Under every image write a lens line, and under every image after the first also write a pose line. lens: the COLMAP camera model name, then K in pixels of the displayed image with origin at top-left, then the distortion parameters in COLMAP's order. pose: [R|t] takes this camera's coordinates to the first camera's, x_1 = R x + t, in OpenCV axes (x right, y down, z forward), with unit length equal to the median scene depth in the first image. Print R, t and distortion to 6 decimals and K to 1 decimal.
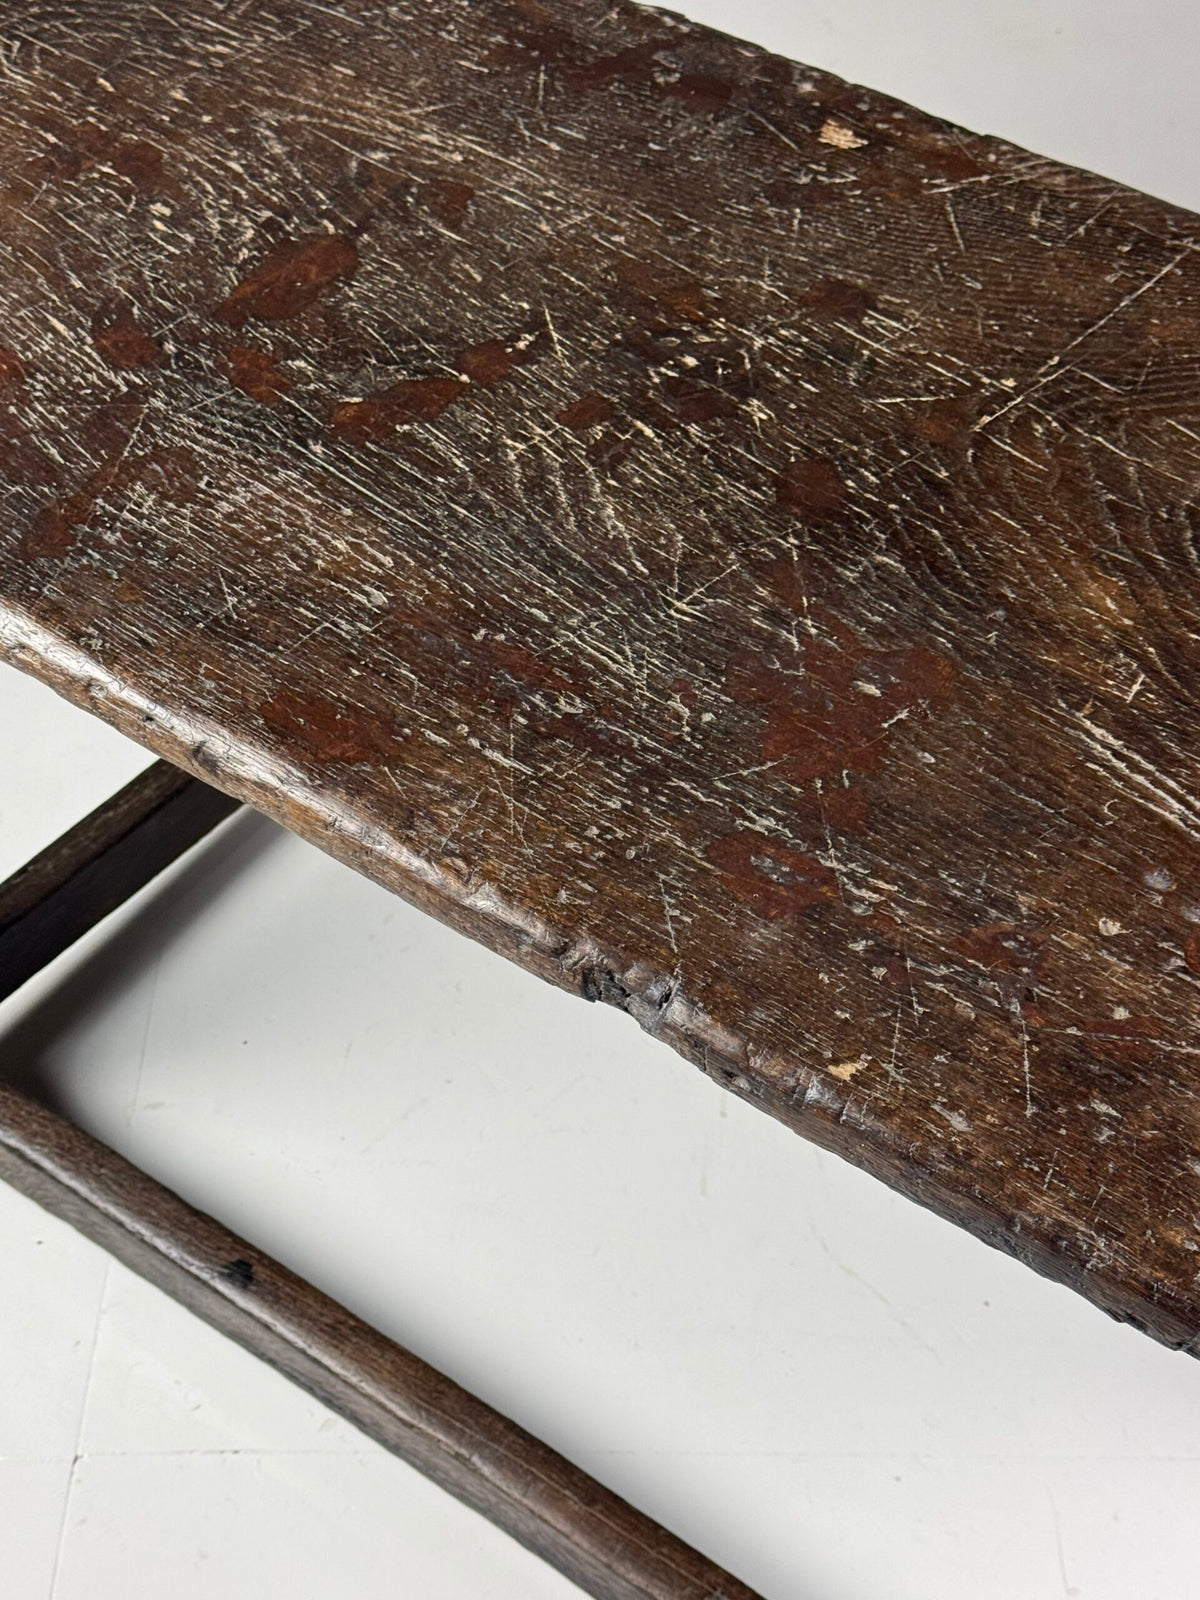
lens RADIAL K [[2494.5, 0, 605.2], [0, 2494.5, 820.3], [0, 0, 1]] dist [0.207720, -0.427583]
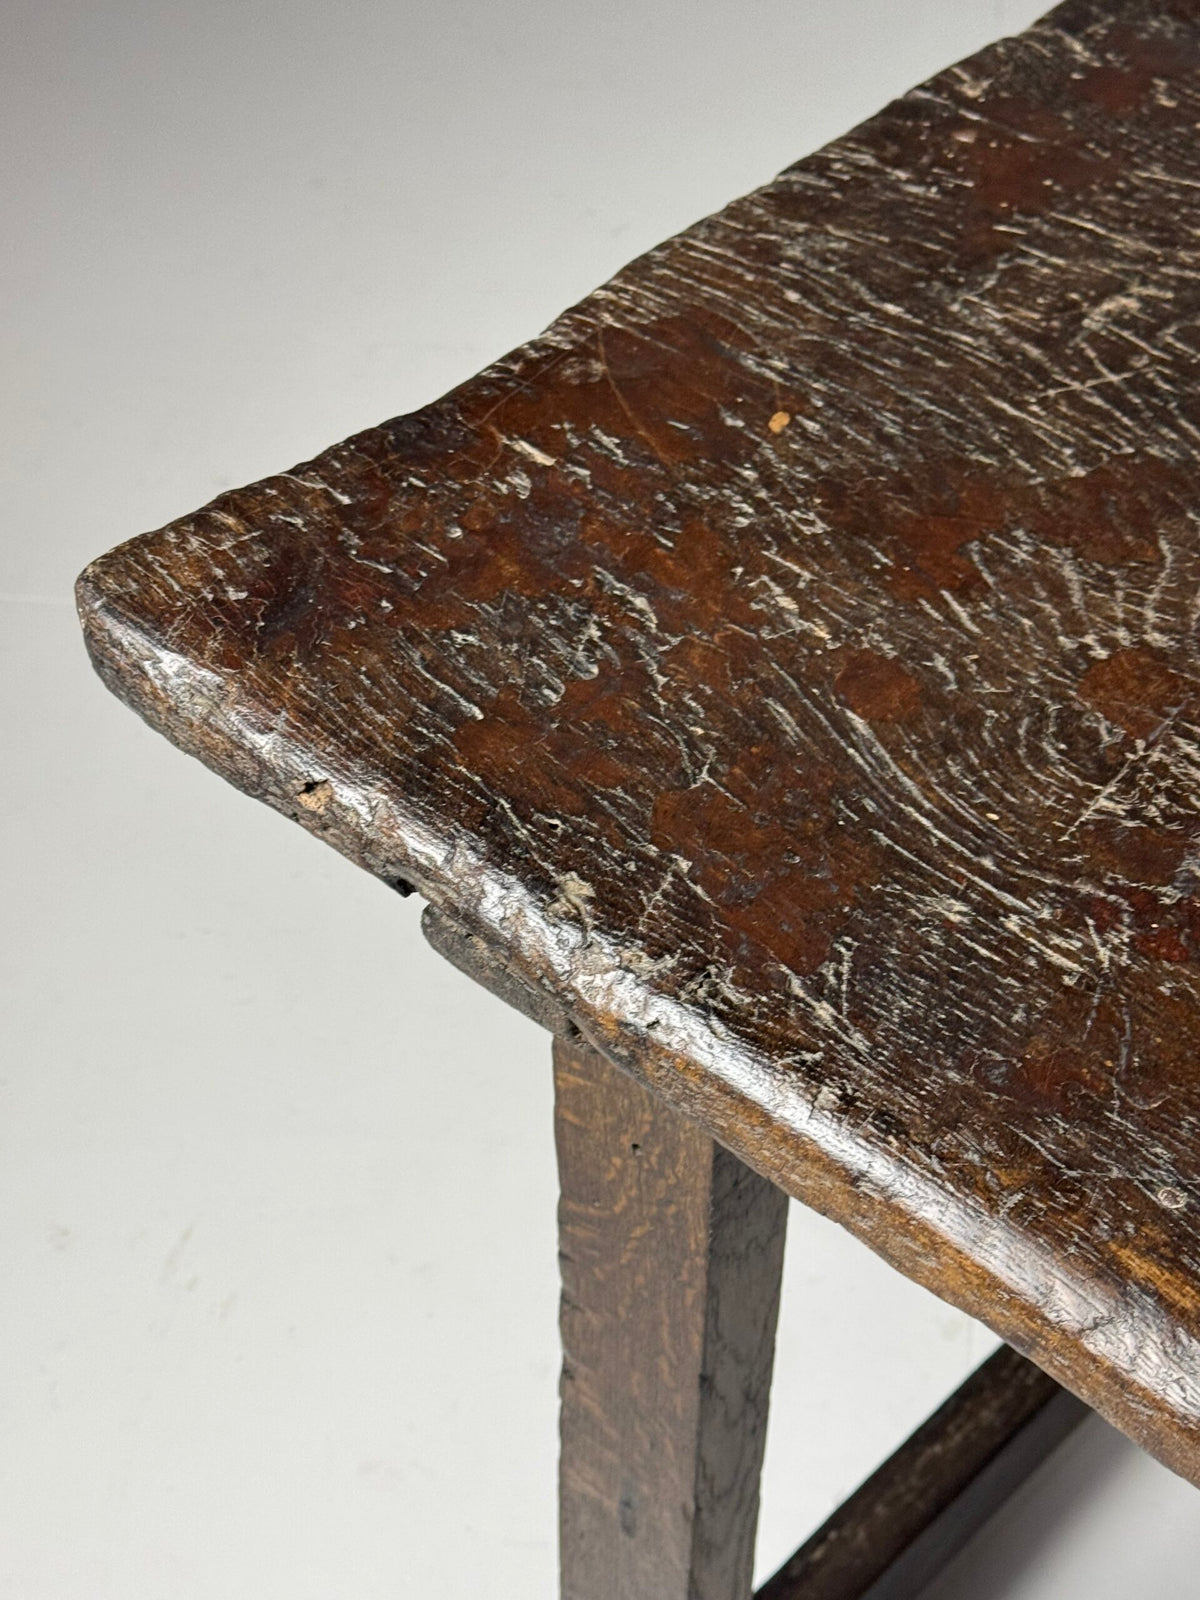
lens RADIAL K [[2509.5, 0, 570.8], [0, 2509.5, 831.0], [0, 0, 1]] dist [0.166581, -0.256779]
pose [[0.993729, 0.073450, -0.084310, -0.386642], [-0.078345, 0.995336, -0.056296, -0.187686], [0.079781, 0.062548, 0.994848, 0.476213]]
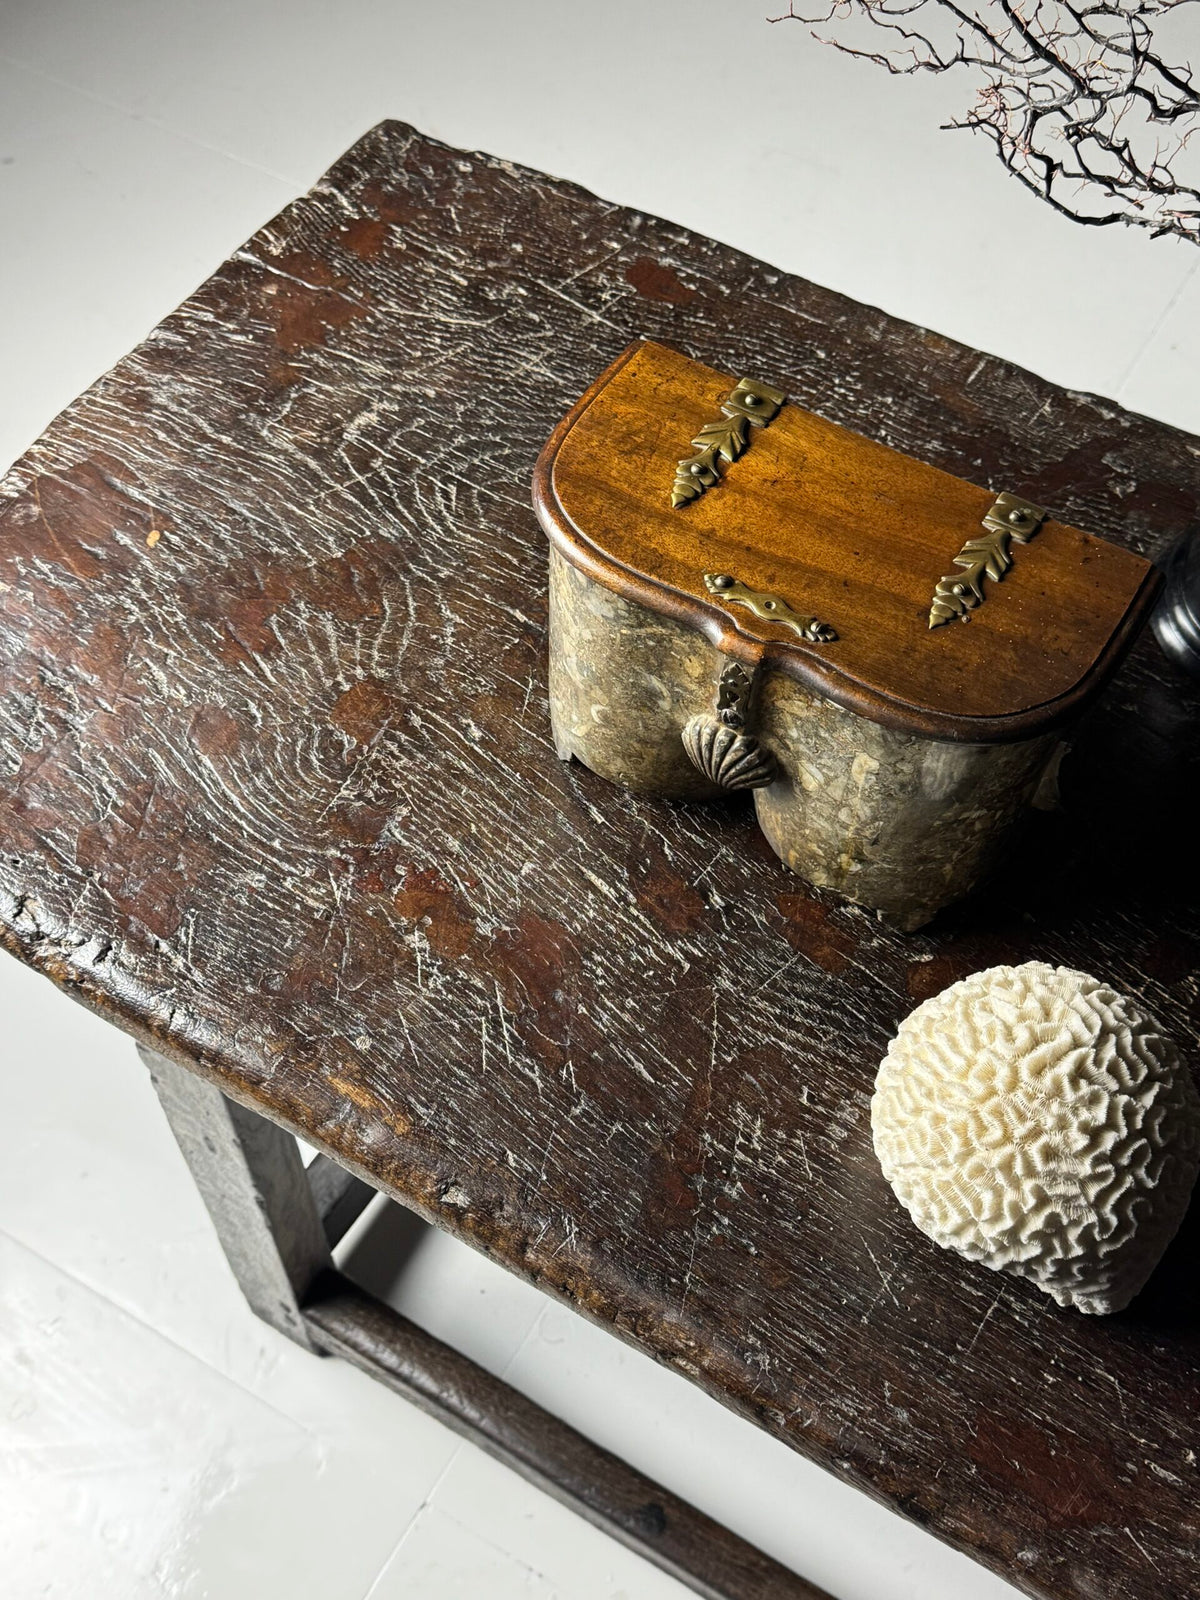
lens RADIAL K [[1842.7, 0, 594.6], [0, 1842.7, 813.6], [0, 0, 1]] dist [0.177528, -0.287809]
pose [[0.997034, -0.062597, 0.044766, -0.250442], [0.054959, 0.986356, 0.155180, -0.334626], [-0.053869, -0.152259, 0.986871, 0.319587]]
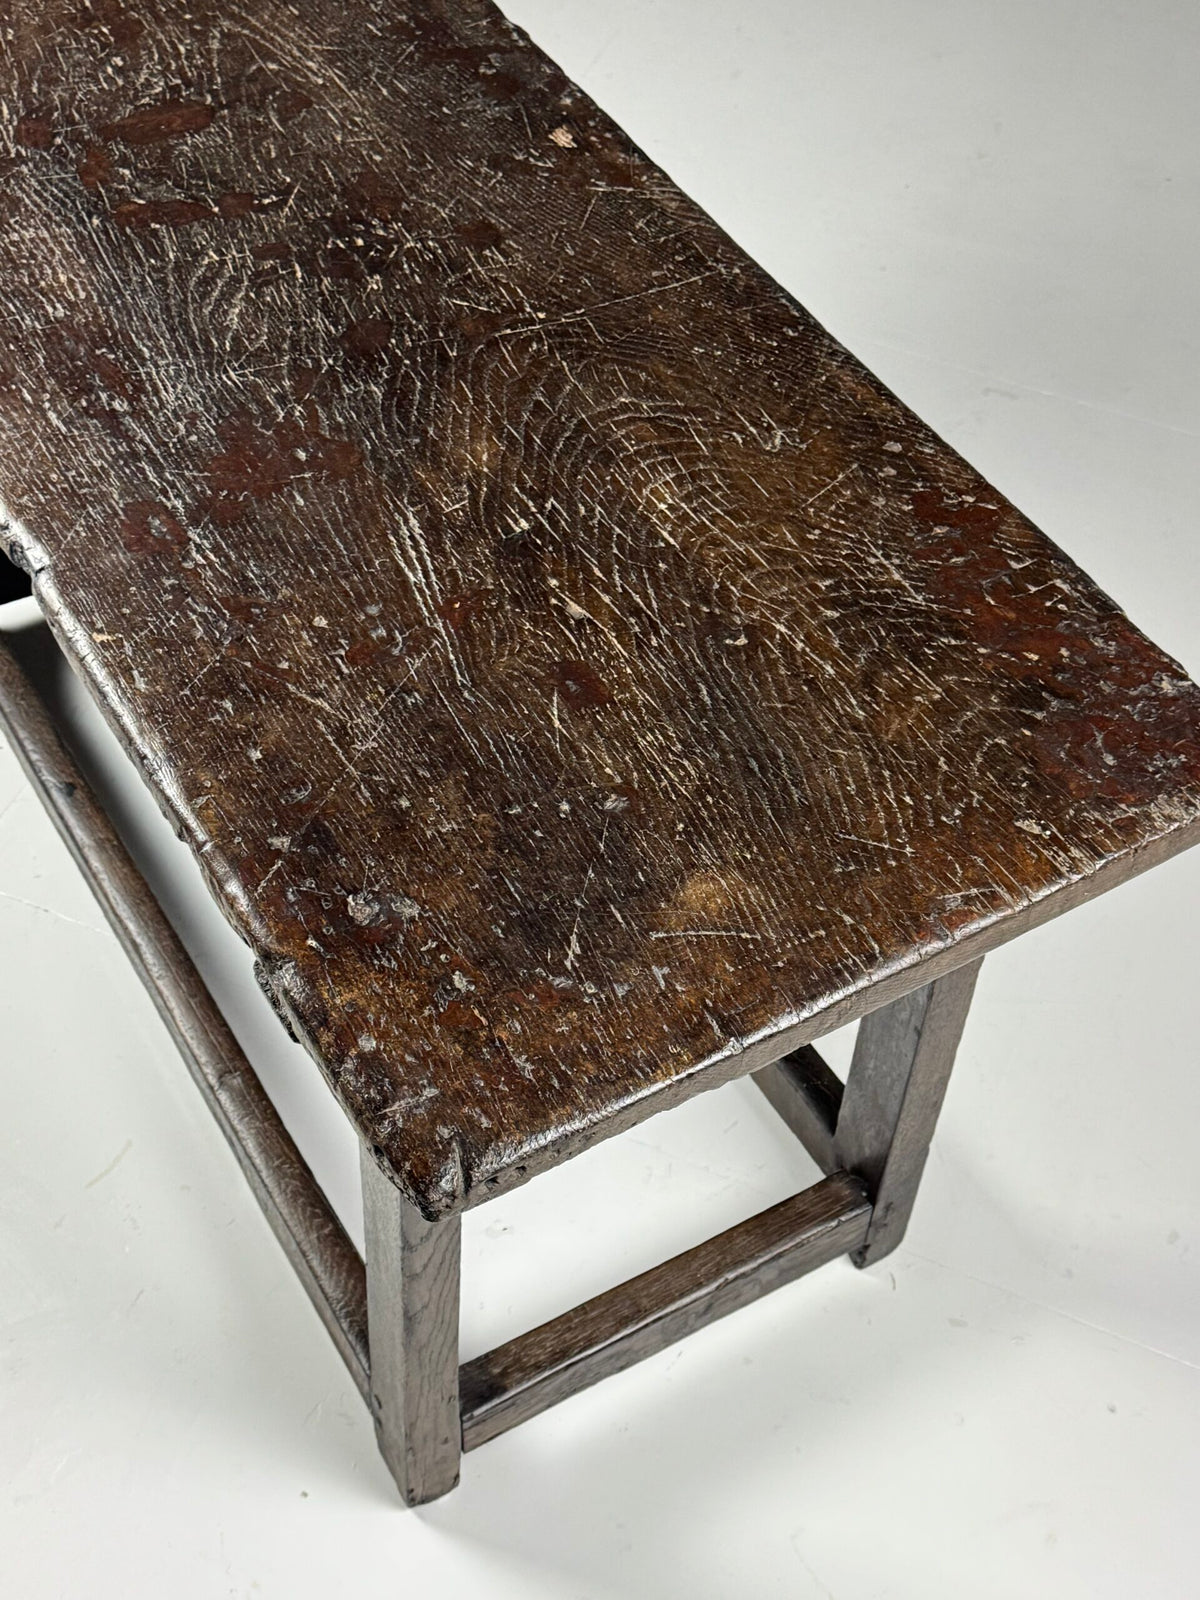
lens RADIAL K [[2104.8, 0, 601.1], [0, 2104.8, 817.8], [0, 0, 1]] dist [0.182856, -0.428290]
pose [[0.920699, 0.327511, -0.212252, 0.558858], [-0.319971, 0.944841, 0.069959, 0.007616], [0.223457, 0.003503, 0.974708, -0.213578]]
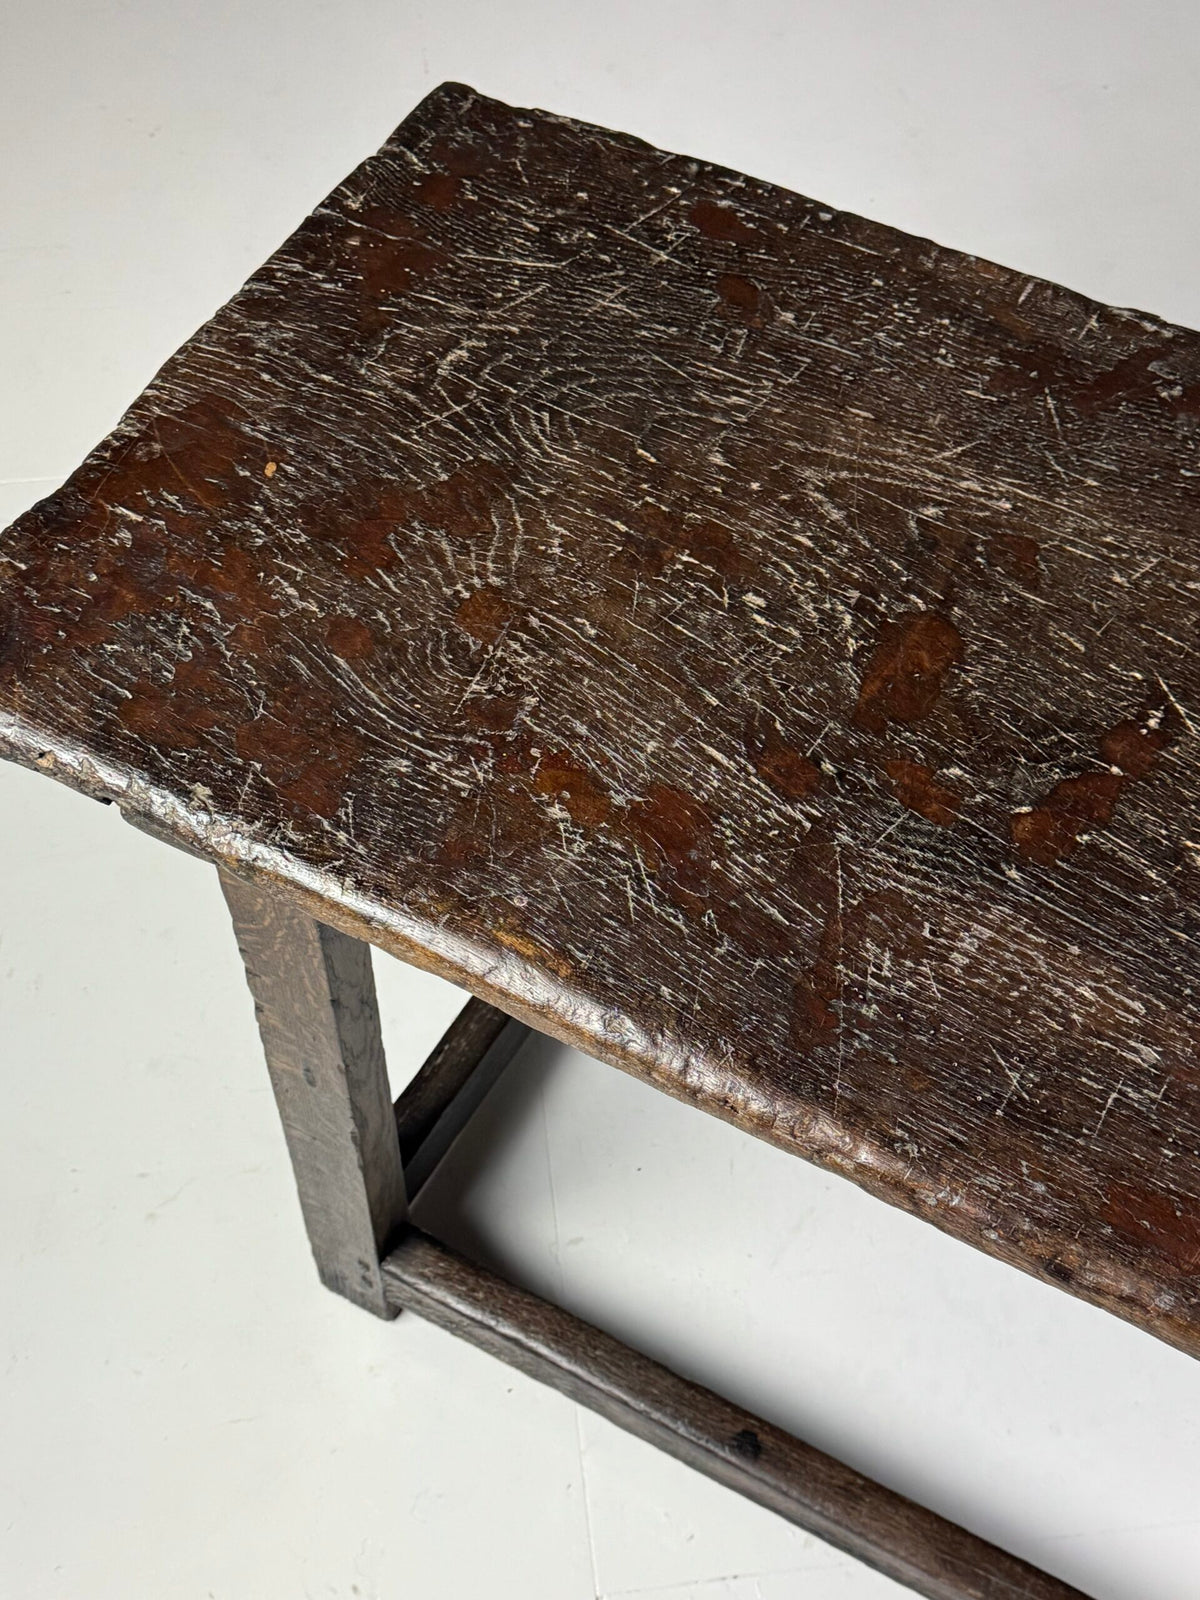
lens RADIAL K [[2030.9, 0, 614.0], [0, 2030.9, 804.1], [0, 0, 1]] dist [0.172233, -0.192191]
pose [[0.990955, -0.102583, 0.086512, -0.337374], [0.091978, 0.988655, 0.118746, -0.283008], [-0.097712, -0.109714, 0.989149, 0.182521]]
